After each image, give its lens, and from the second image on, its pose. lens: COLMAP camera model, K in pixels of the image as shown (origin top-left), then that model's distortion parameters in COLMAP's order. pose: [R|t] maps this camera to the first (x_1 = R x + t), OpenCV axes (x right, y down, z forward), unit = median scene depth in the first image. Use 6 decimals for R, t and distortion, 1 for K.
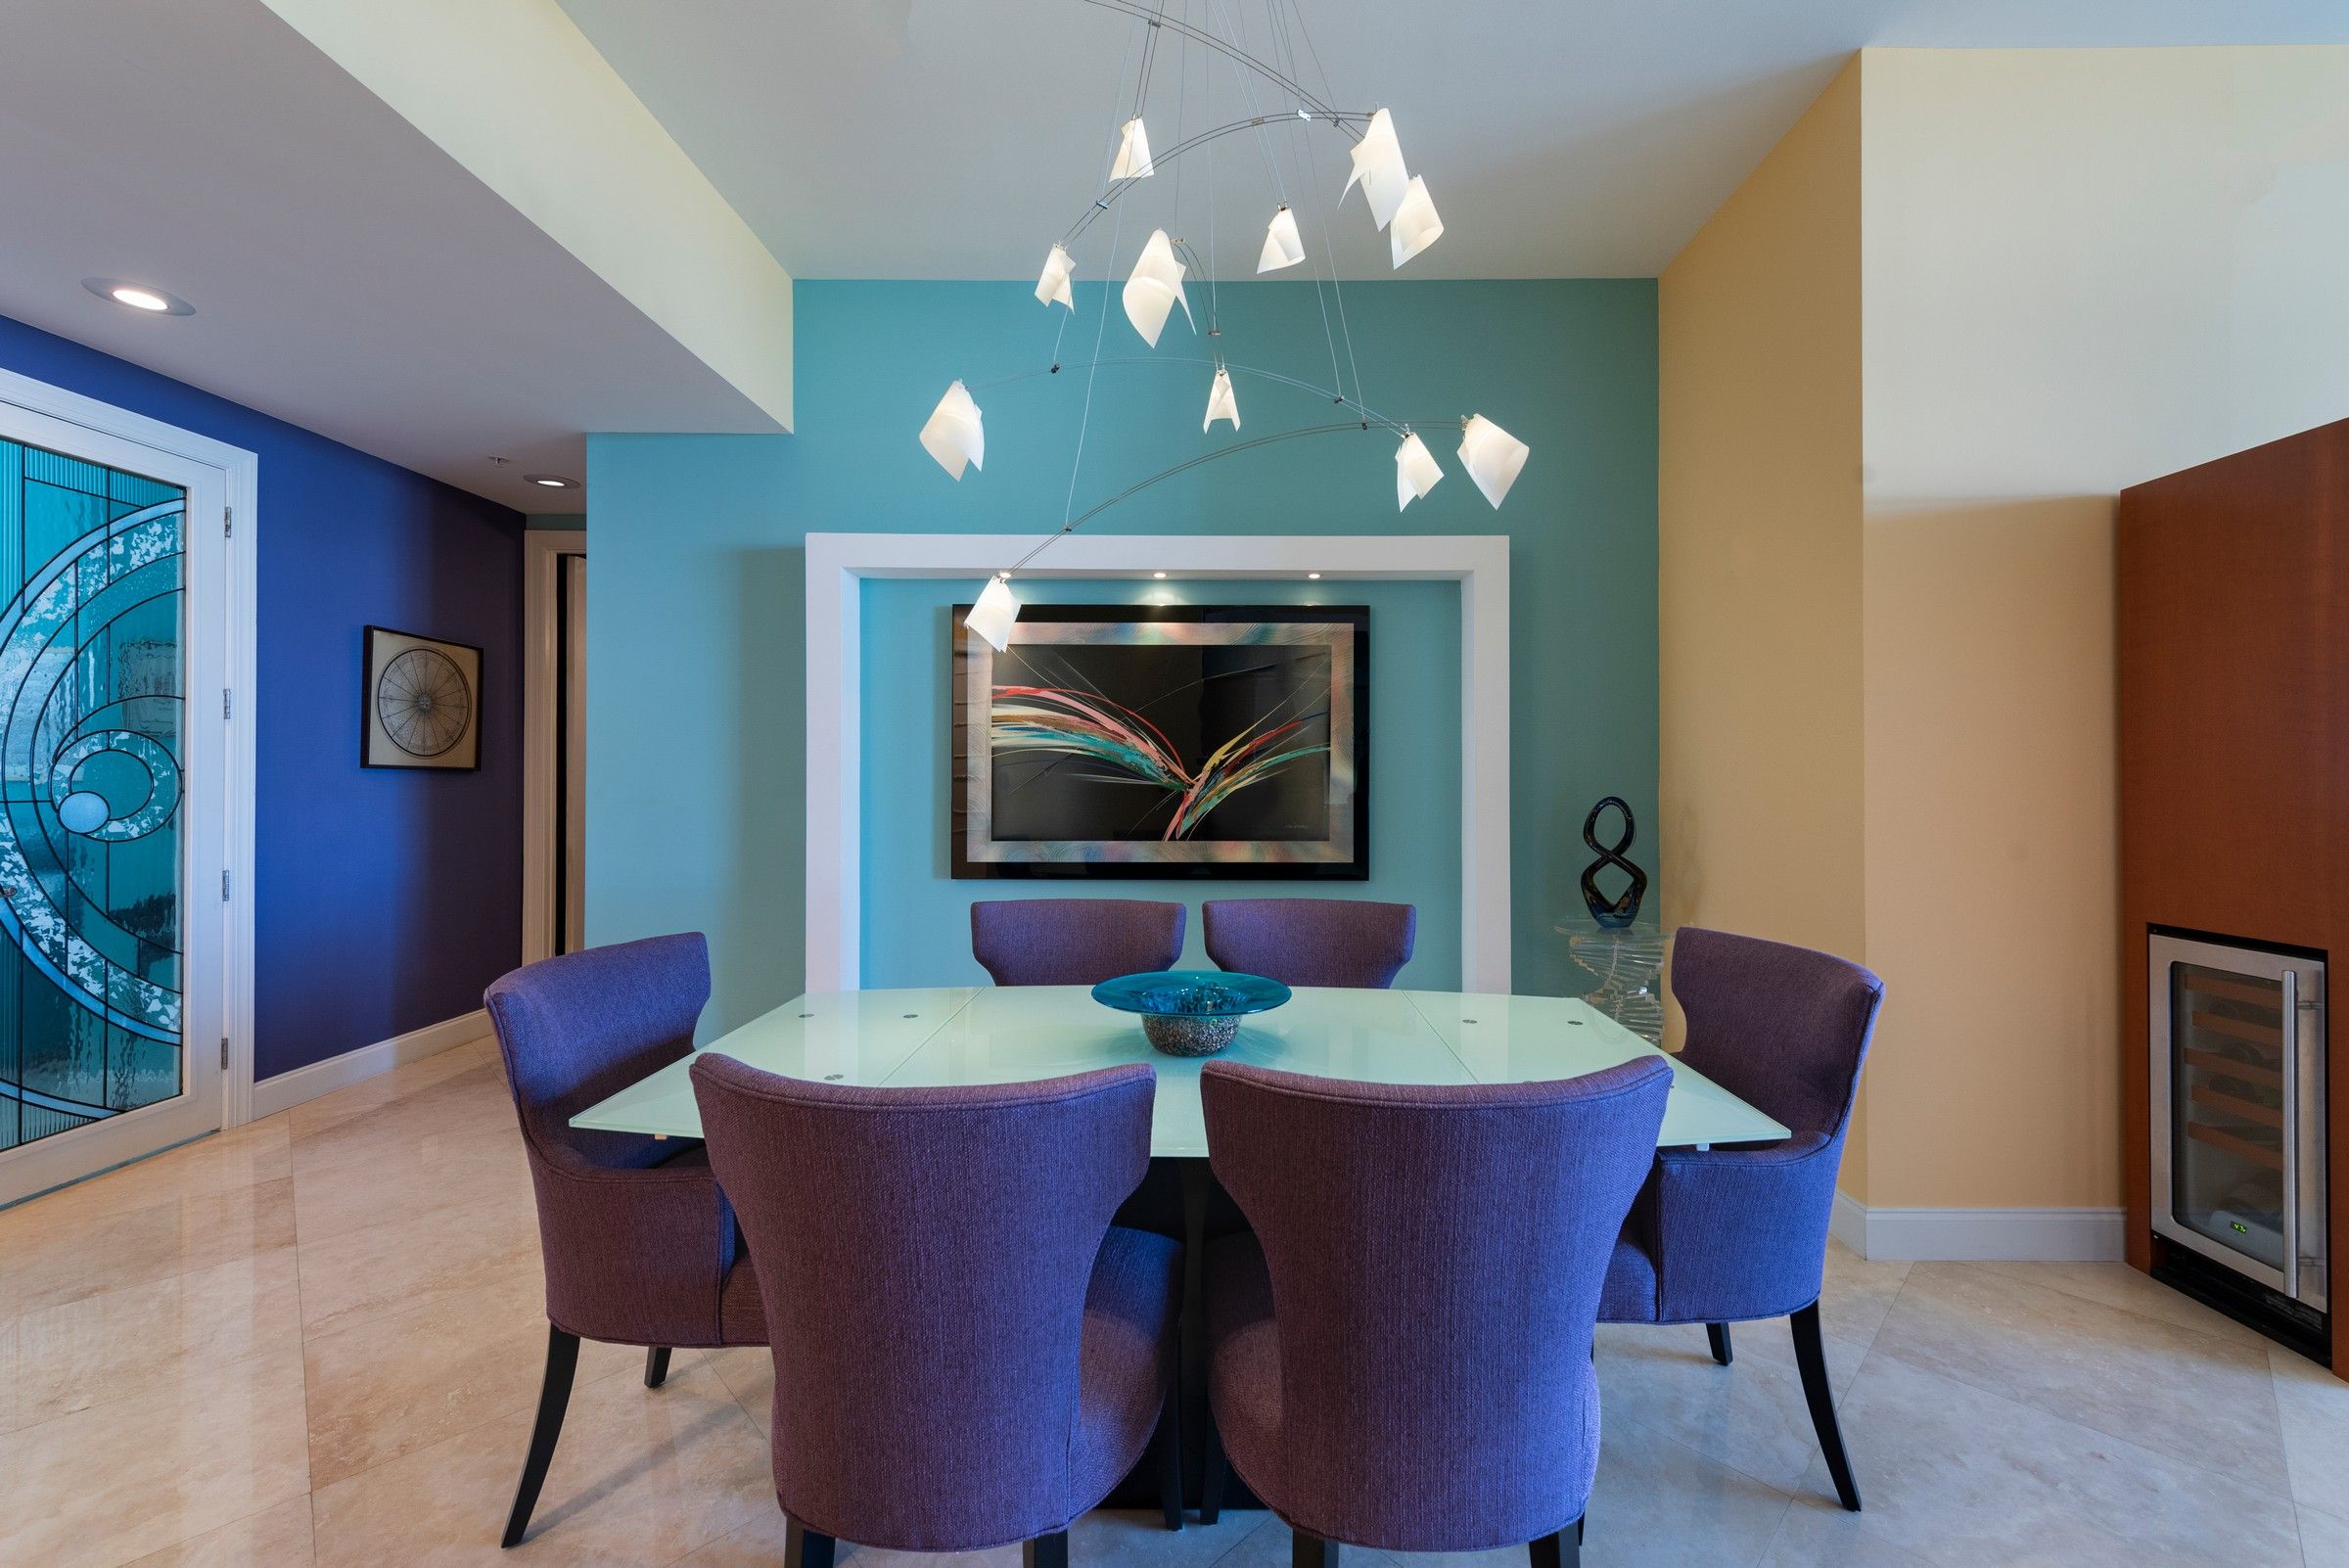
lens RADIAL K [[934.2, 0, 1172.4], [0, 934.2, 778.3], [0, 0, 1]] dist [0.000759, -0.000082]
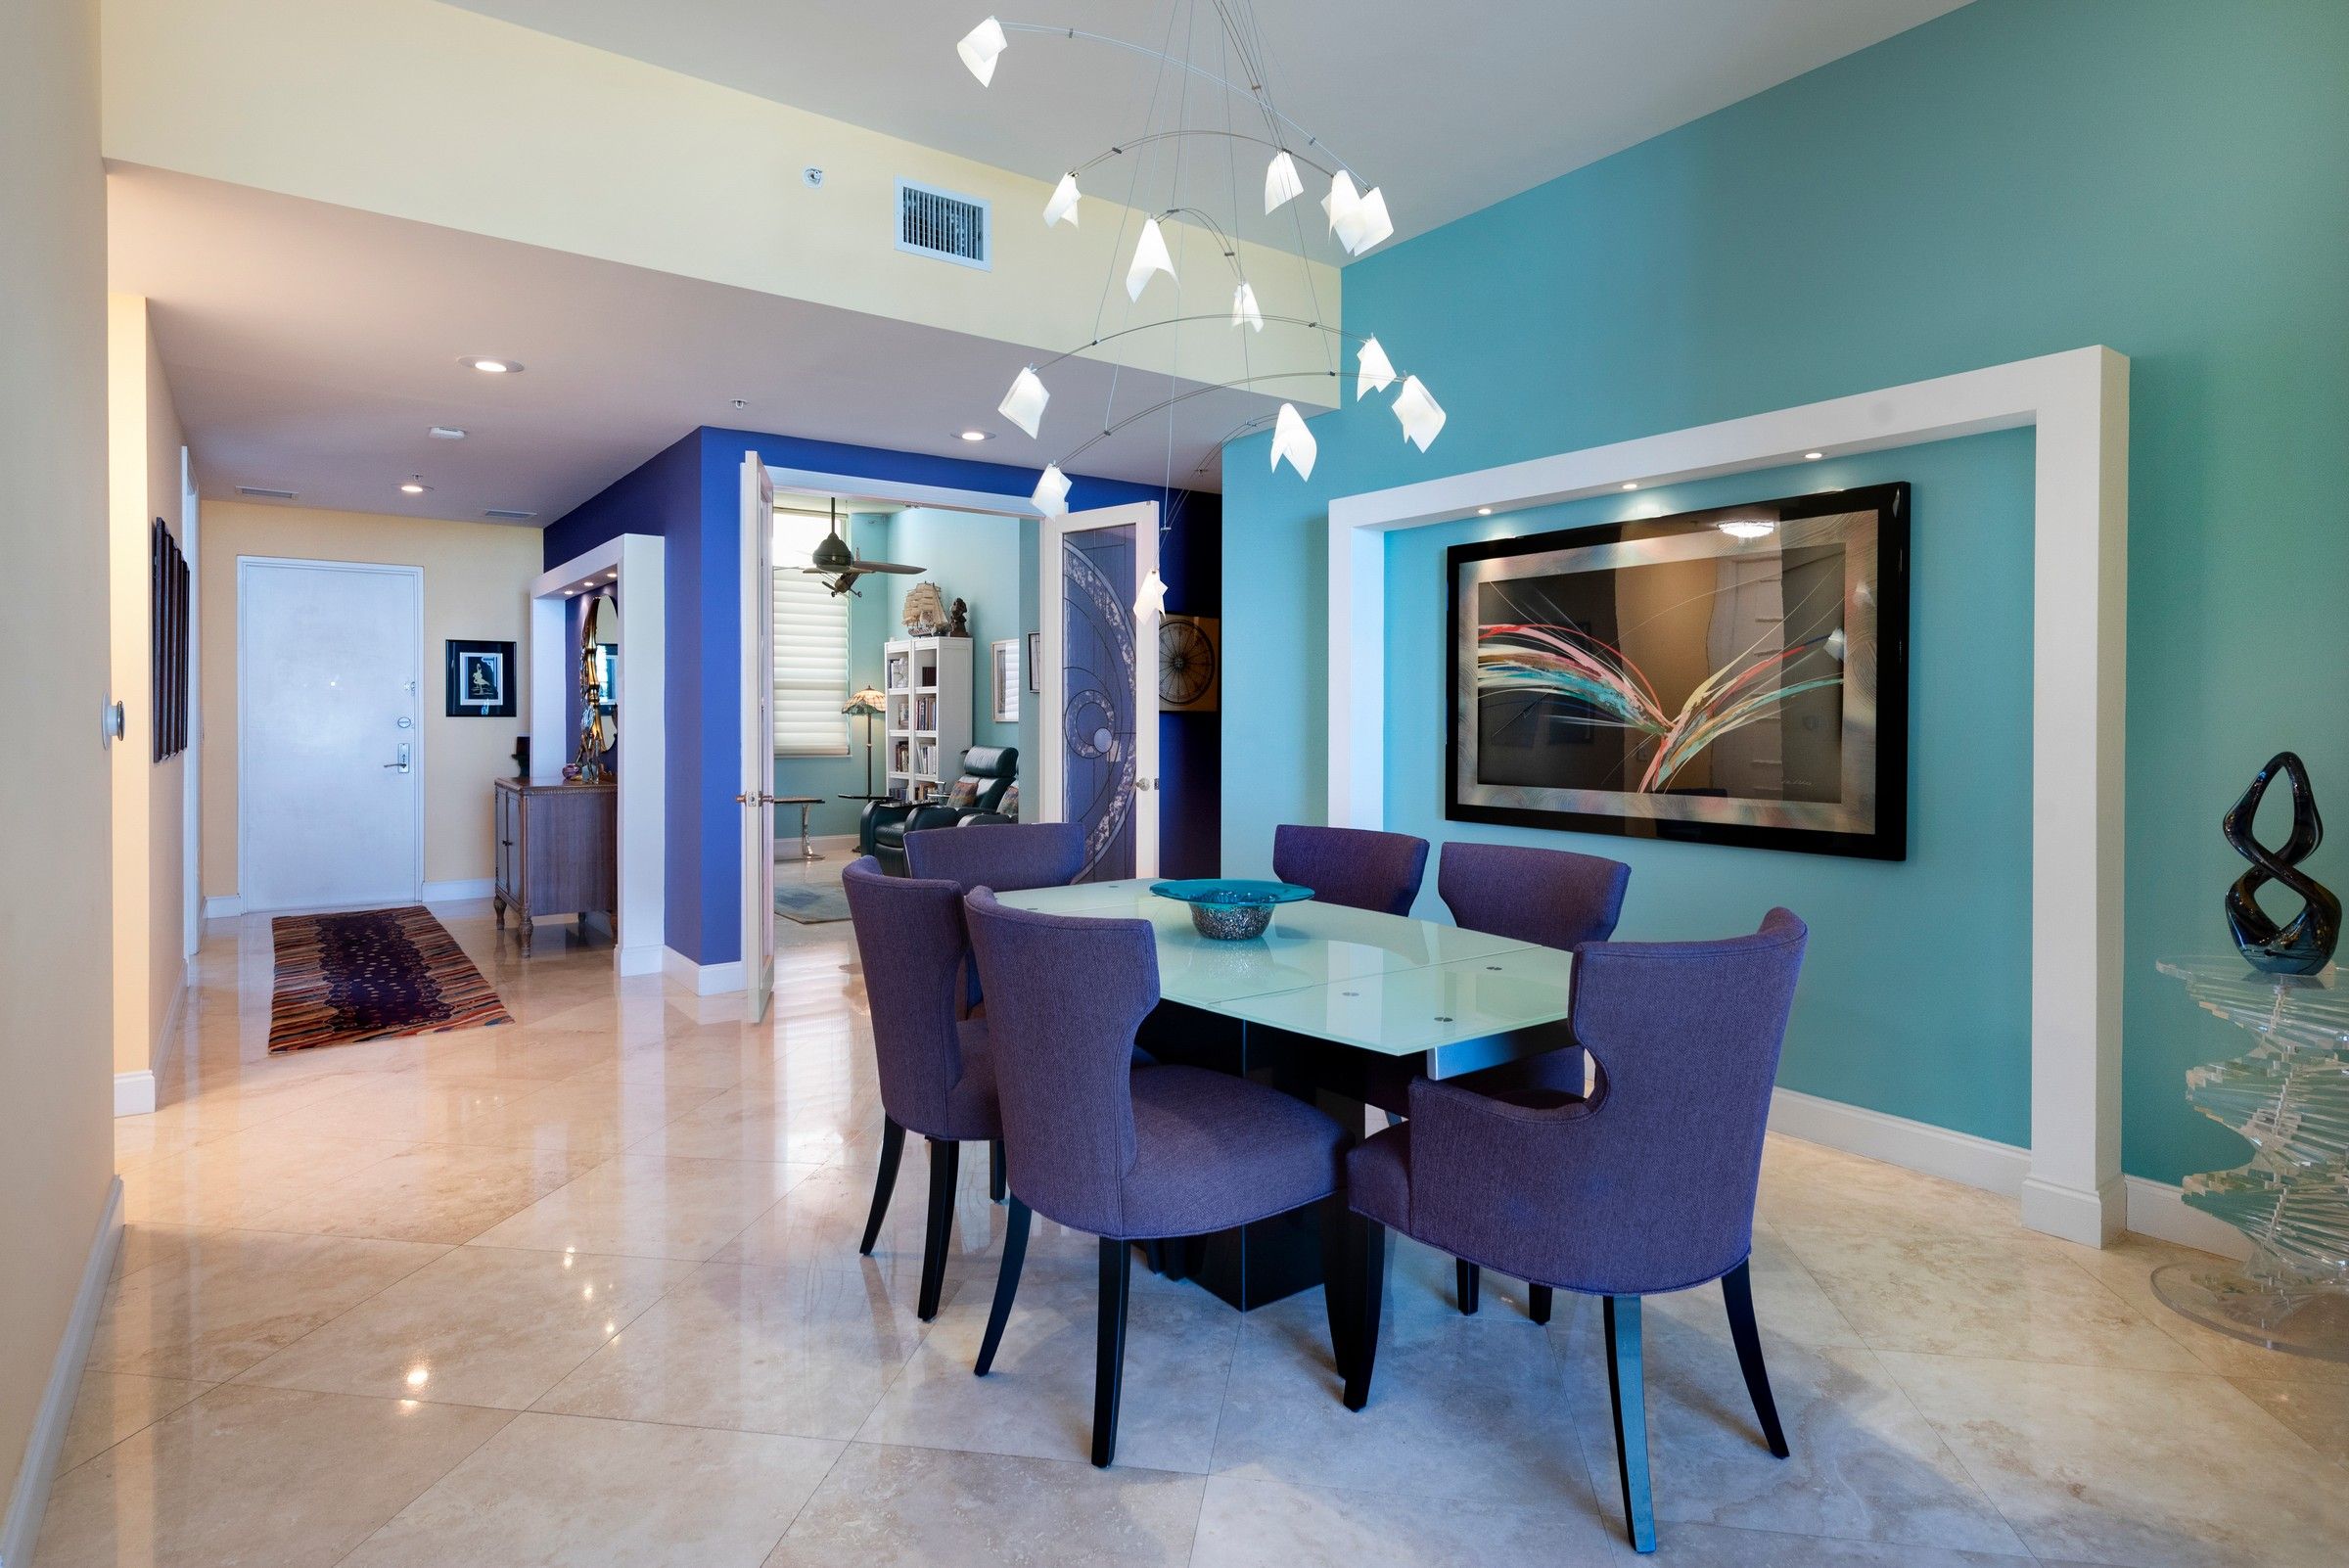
lens RADIAL K [[1216.1, 0, 1188.6], [0, 1216.1, 726.3], [0, 0, 1]] dist [0.005435, 0.001101]
pose [[0.605364, 0.004368, -0.795937, 0.633394], [-0.001511, 0.999989, 0.004338, 0.001445], [0.795947, -0.001423, 0.605364, -0.012309]]
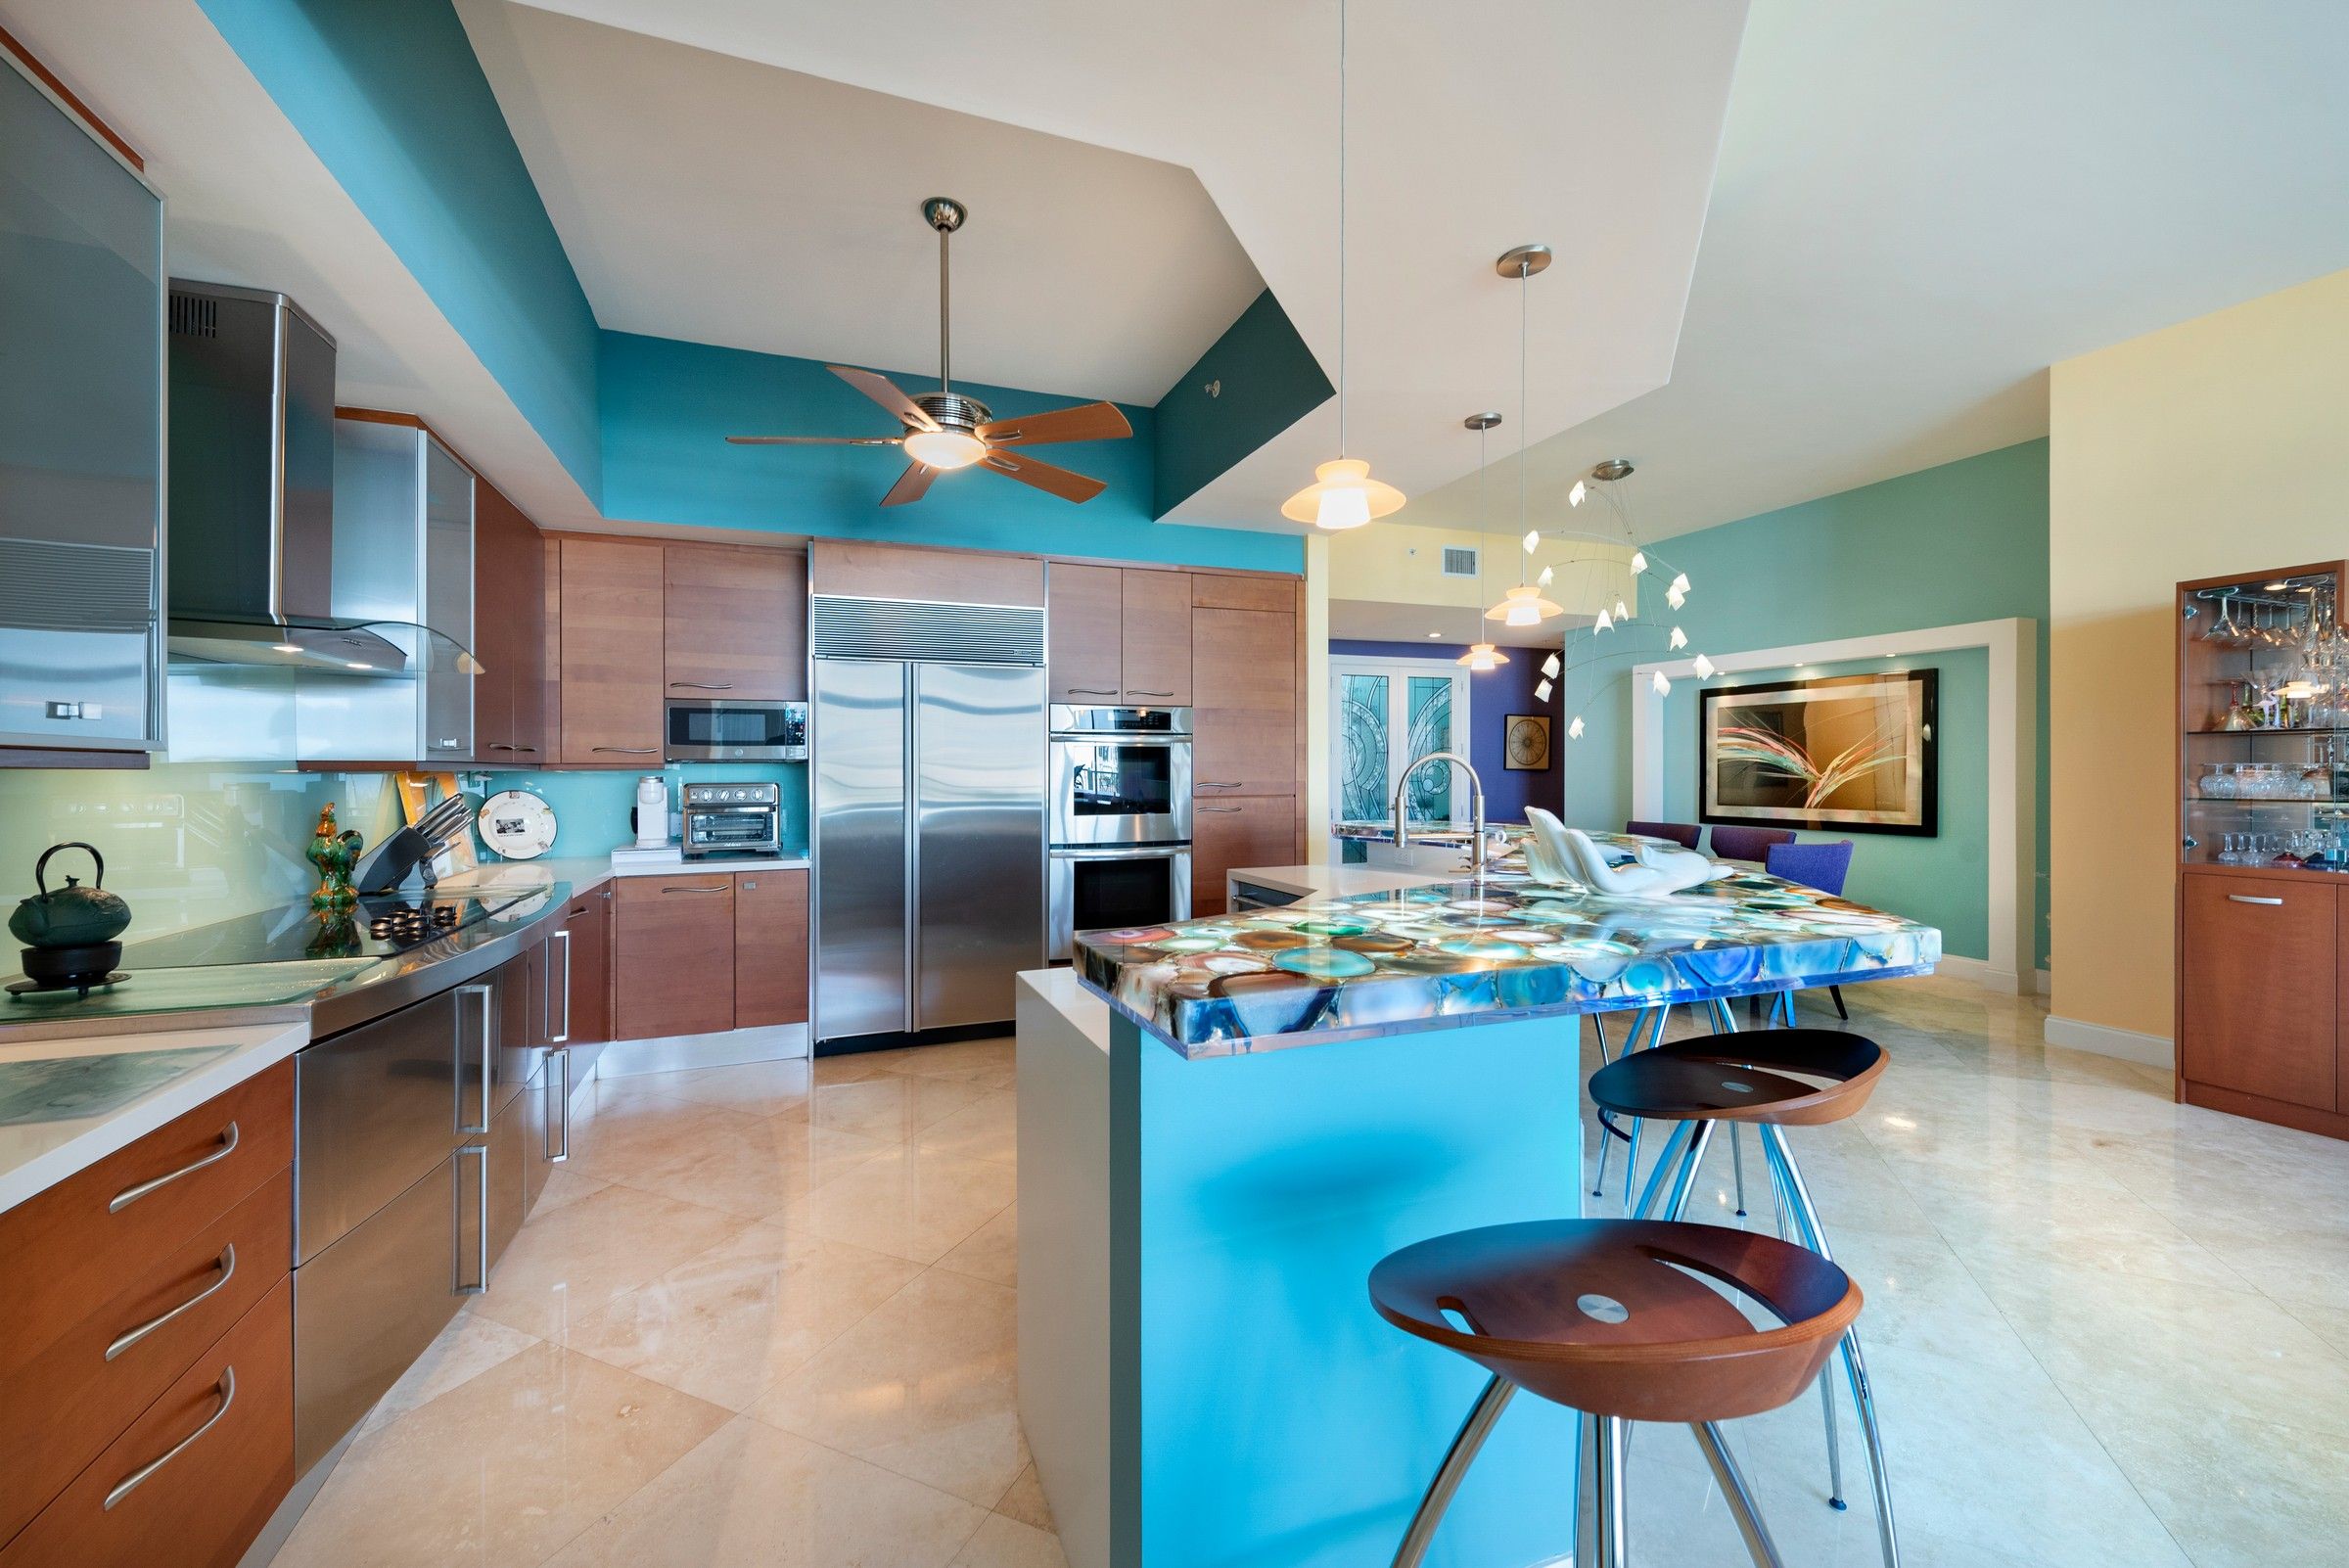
lens RADIAL K [[934.2, 0, 1172.4], [0, 934.2, 778.3], [0, 0, 1]] dist [0.000759, -0.000082]
pose [[0.372730, 0.005317, -0.927924, 1.236066], [0.004881, 0.999959, 0.007691, -0.012297], [0.927927, -0.007395, 0.372689, -0.844708]]
